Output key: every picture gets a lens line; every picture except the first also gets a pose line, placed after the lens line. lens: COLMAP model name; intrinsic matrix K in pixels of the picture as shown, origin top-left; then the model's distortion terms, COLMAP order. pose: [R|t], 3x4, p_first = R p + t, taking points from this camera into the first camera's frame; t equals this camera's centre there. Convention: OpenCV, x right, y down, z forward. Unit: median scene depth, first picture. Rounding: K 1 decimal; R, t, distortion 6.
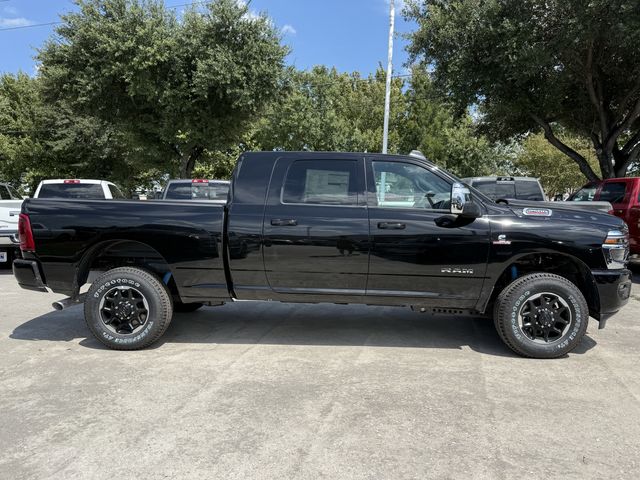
lens RADIAL K [[507.6, 0, 320.0], [0, 507.6, 240.0], [0, 0, 1]] dist [-0.002931, -0.004863]
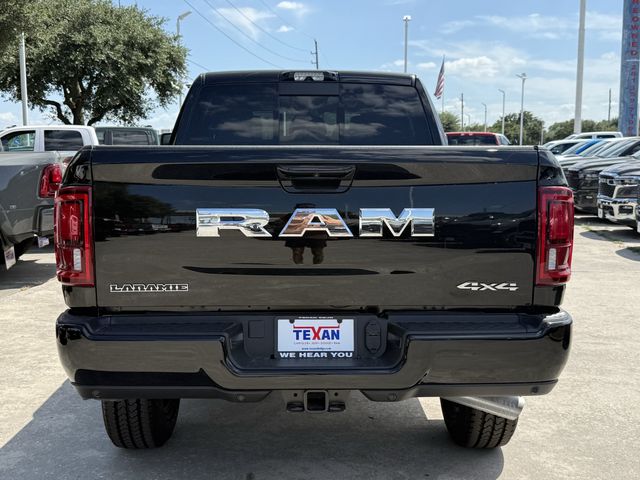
lens RADIAL K [[769.9, 0, 320.0], [0, 769.9, 240.0], [0, 0, 1]] dist [0.235620, -0.642905]
pose [[-0.090725, -0.105160, 0.990308, -1.276461], [0.072359, 0.991085, 0.111871, -0.097497], [-0.993244, 0.081807, -0.082307, 1.376449]]
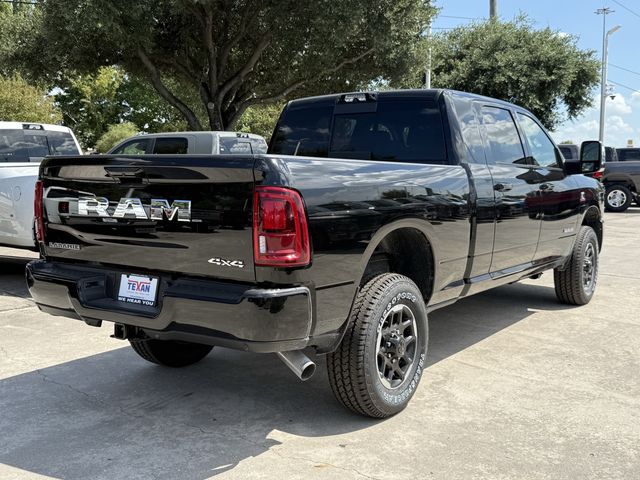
lens RADIAL K [[704.3, 0, 320.0], [0, 704.3, 240.0], [0, 0, 1]] dist [0.227419, -0.524817]
pose [[0.517516, -0.084786, 0.851462, -1.249518], [0.056452, 0.996294, 0.064897, -0.046519], [-0.853809, 0.014481, 0.520385, 0.720831]]
